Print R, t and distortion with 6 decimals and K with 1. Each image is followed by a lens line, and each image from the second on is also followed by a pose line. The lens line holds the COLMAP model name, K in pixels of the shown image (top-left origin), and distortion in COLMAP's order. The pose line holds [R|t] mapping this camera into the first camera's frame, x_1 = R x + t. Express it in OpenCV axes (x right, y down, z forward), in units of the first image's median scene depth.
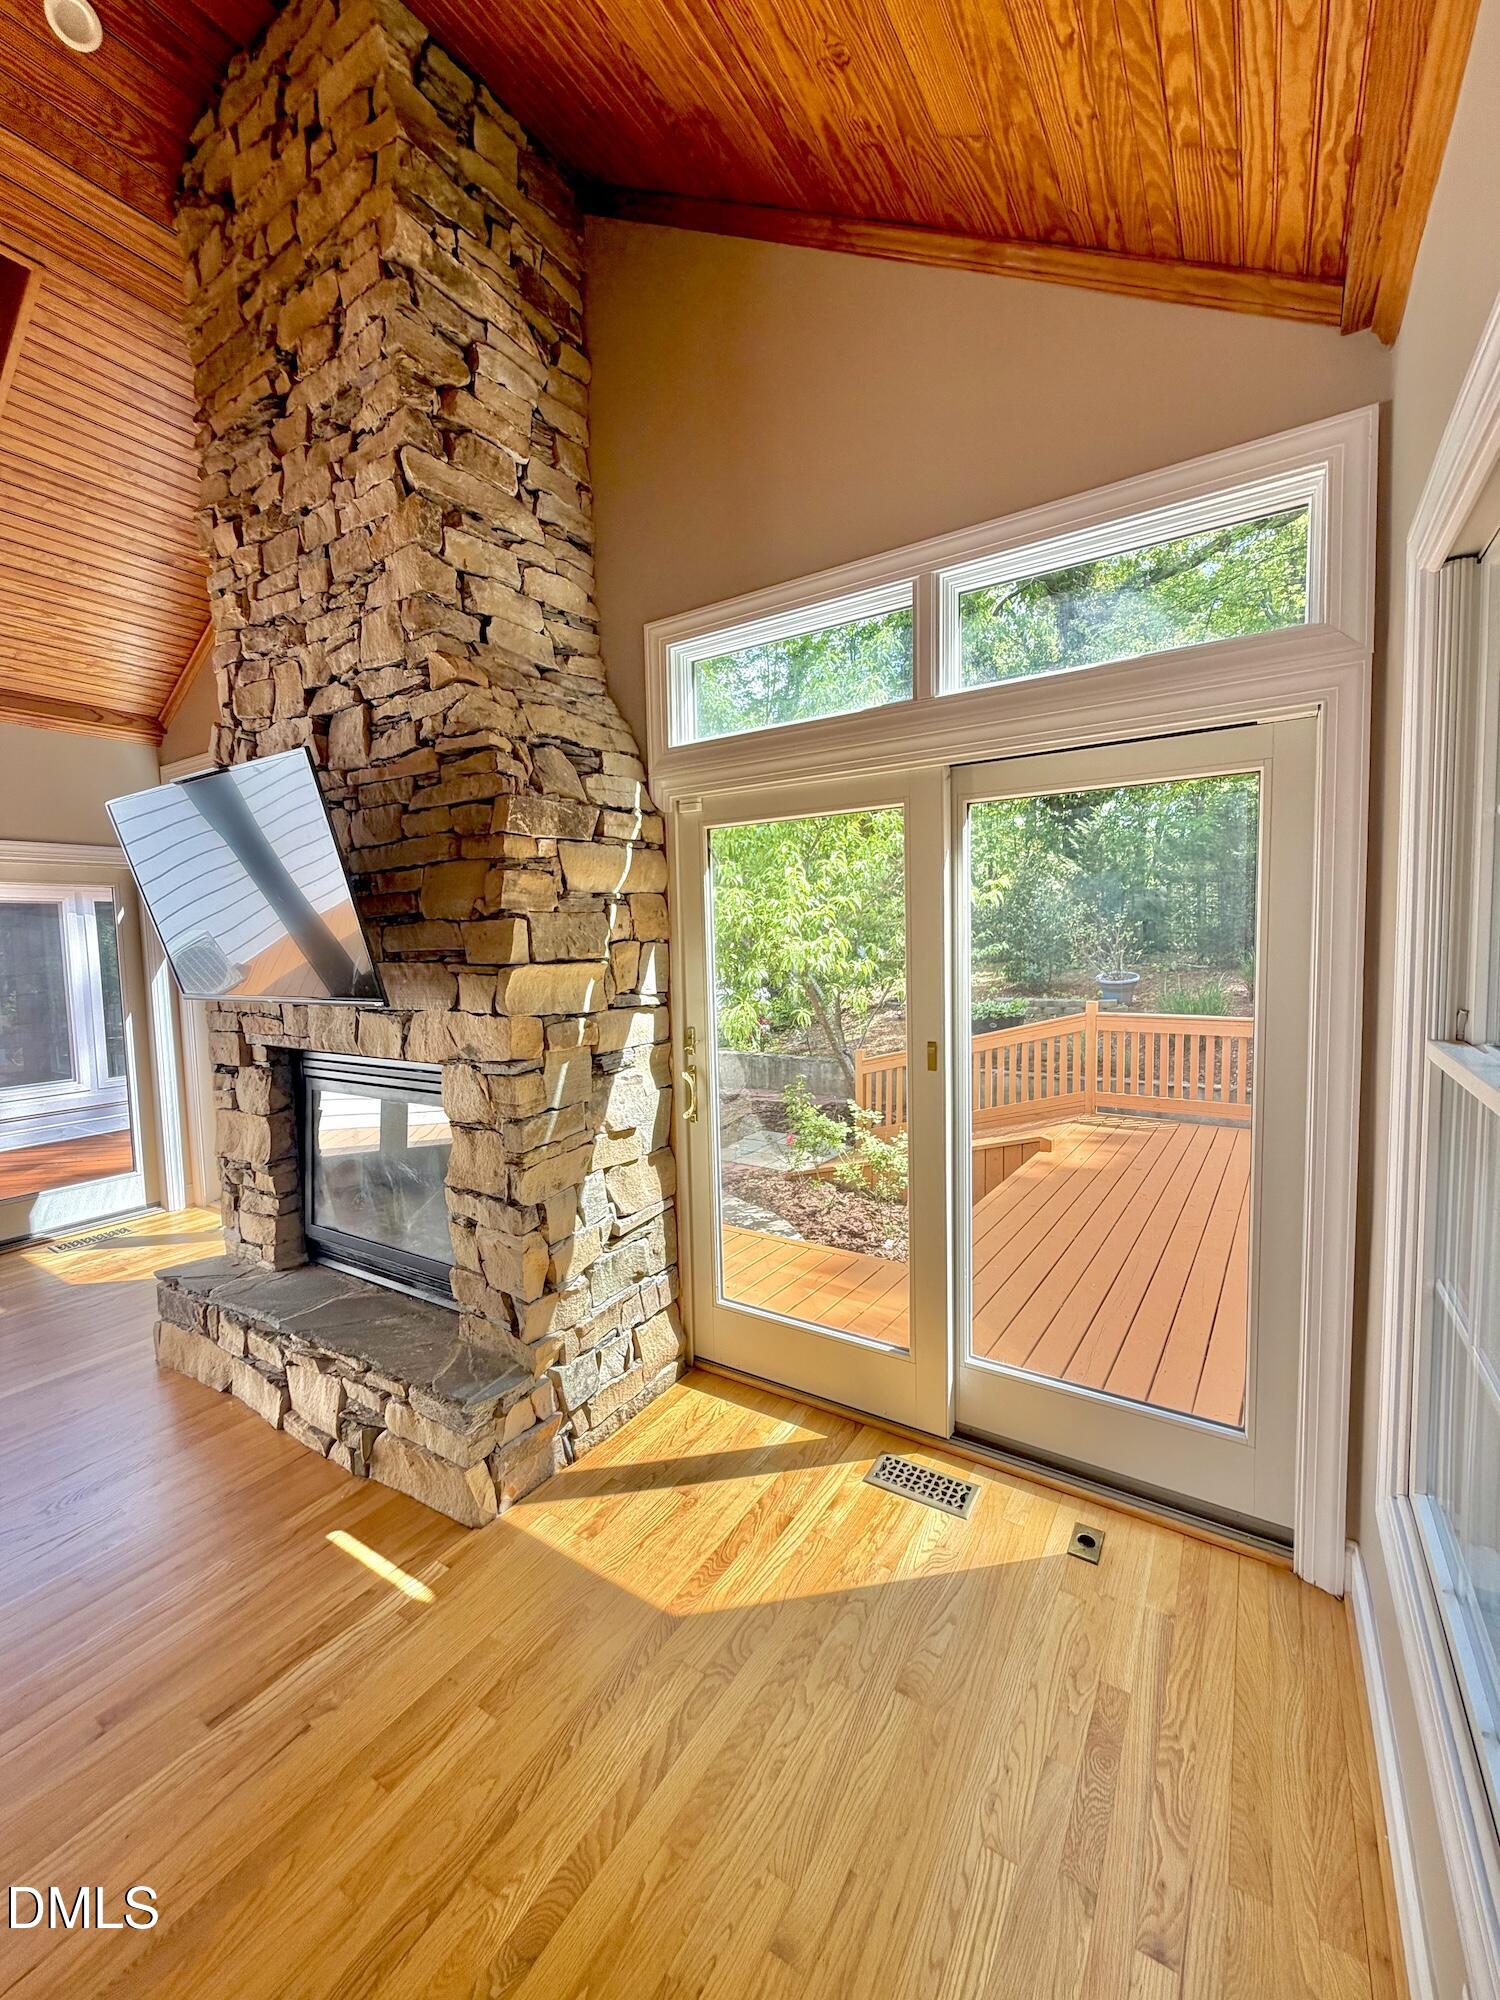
lens RADIAL K [[797.3, 0, 747.8], [0, 797.3, 995.2], [0, 0, 1]] dist [0.000428, 0.000091]
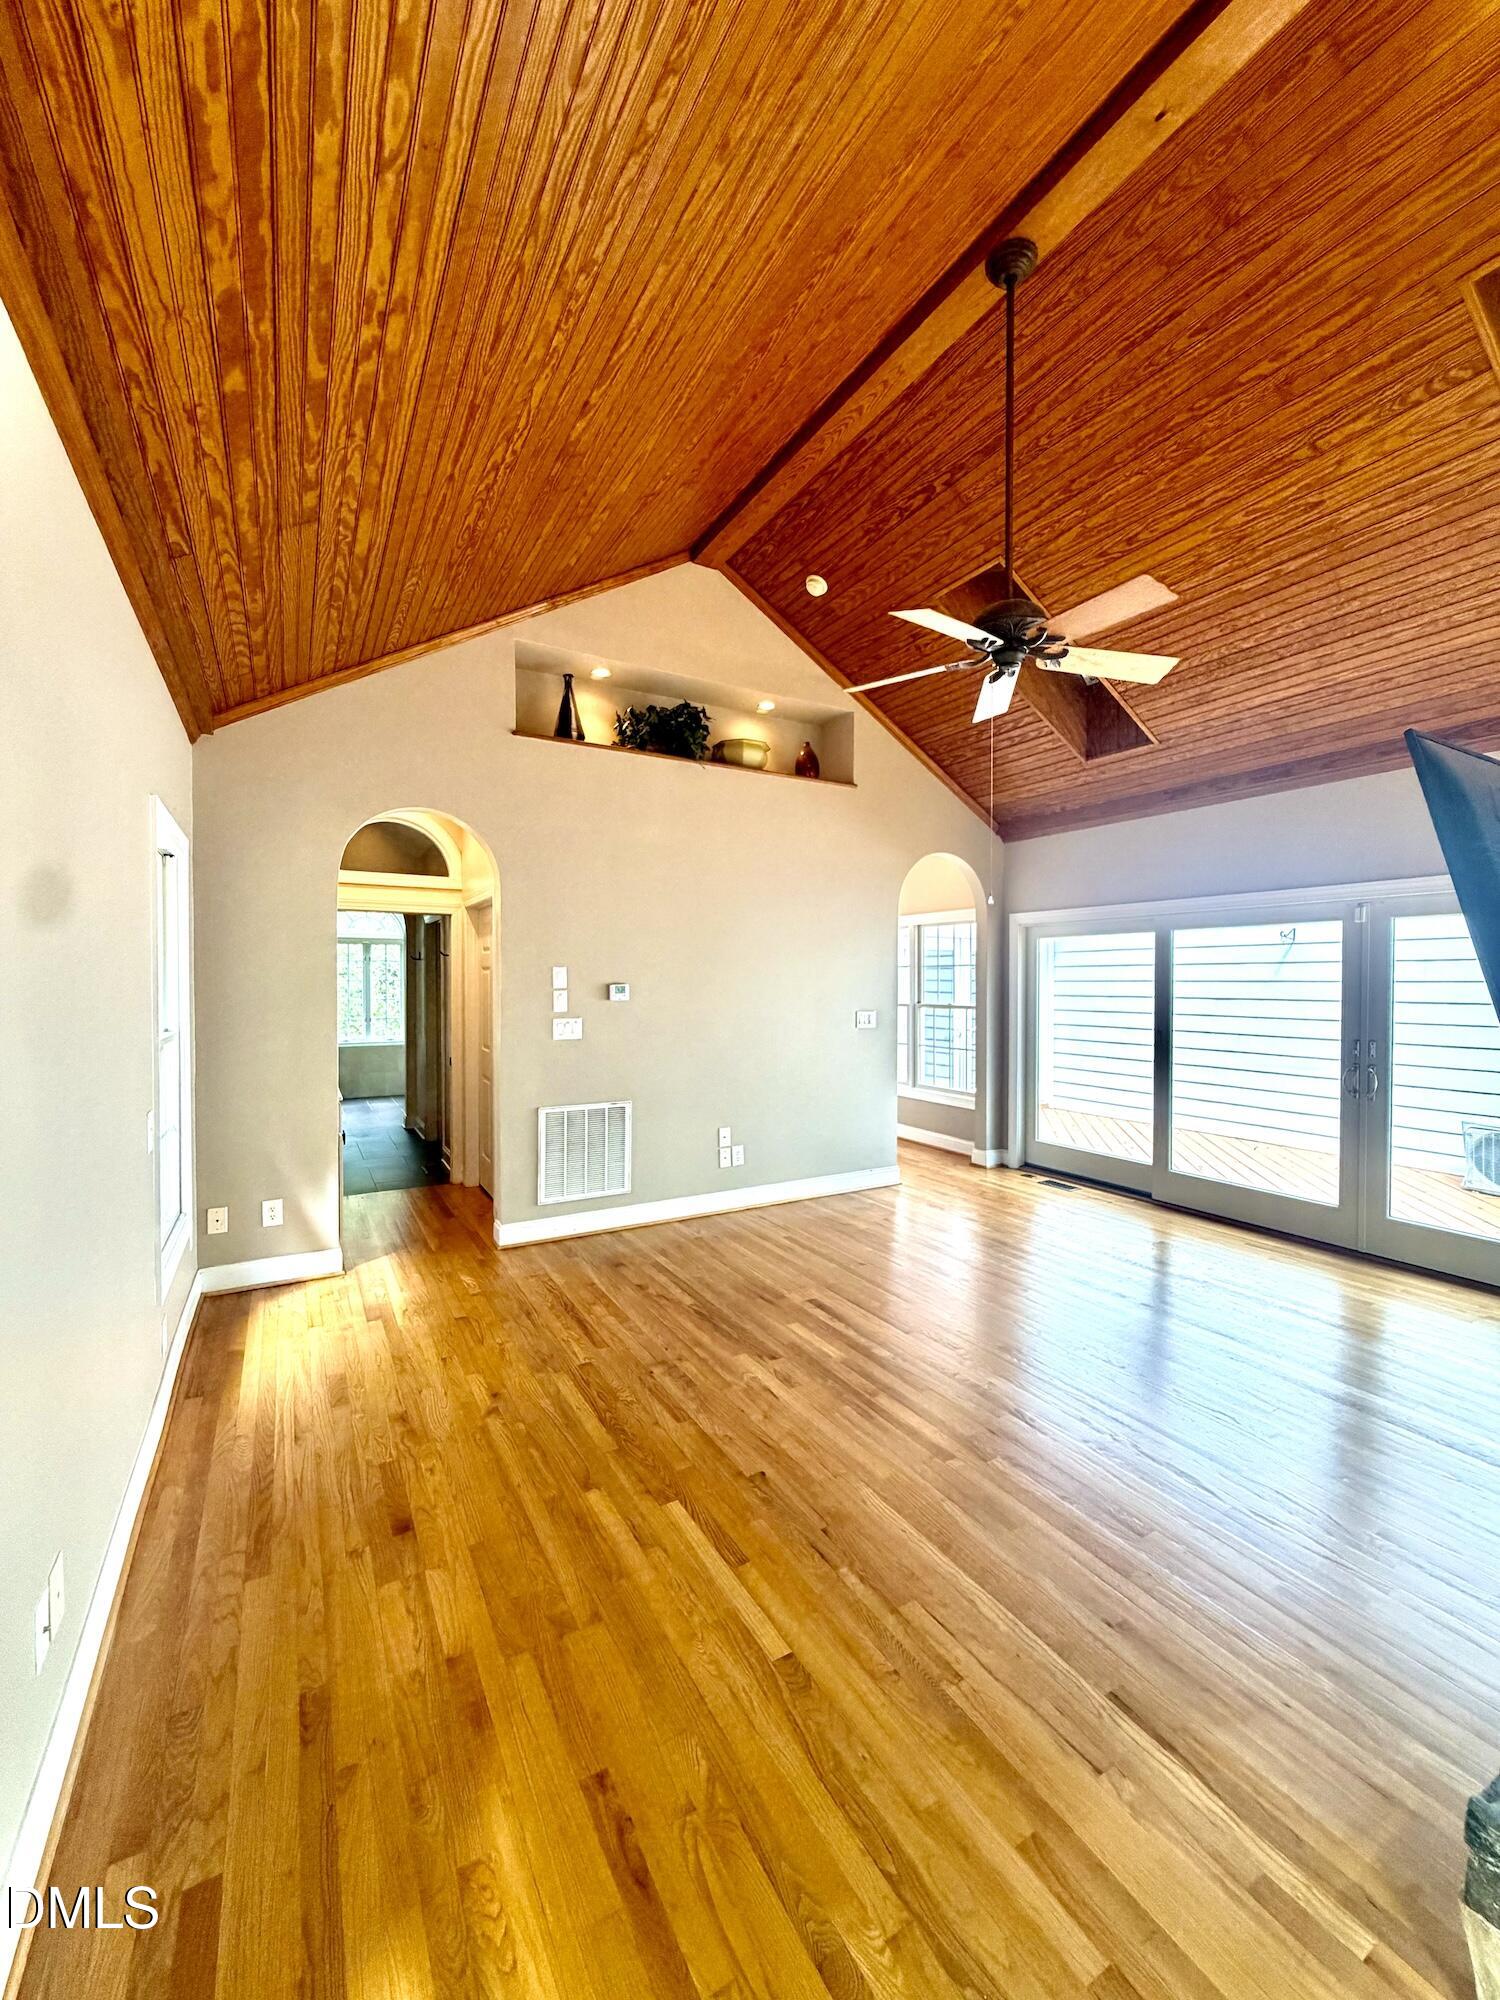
lens RADIAL K [[797.3, 0, 749.6], [0, 797.3, 994.0], [0, 0, 1]] dist [0.000428, 0.000091]
pose [[-0.462228, 0.038720, -0.885915, 0.530188], [-0.055423, 0.995832, 0.072442, -0.107615], [0.885027, 0.082585, -0.458155, 1.054973]]
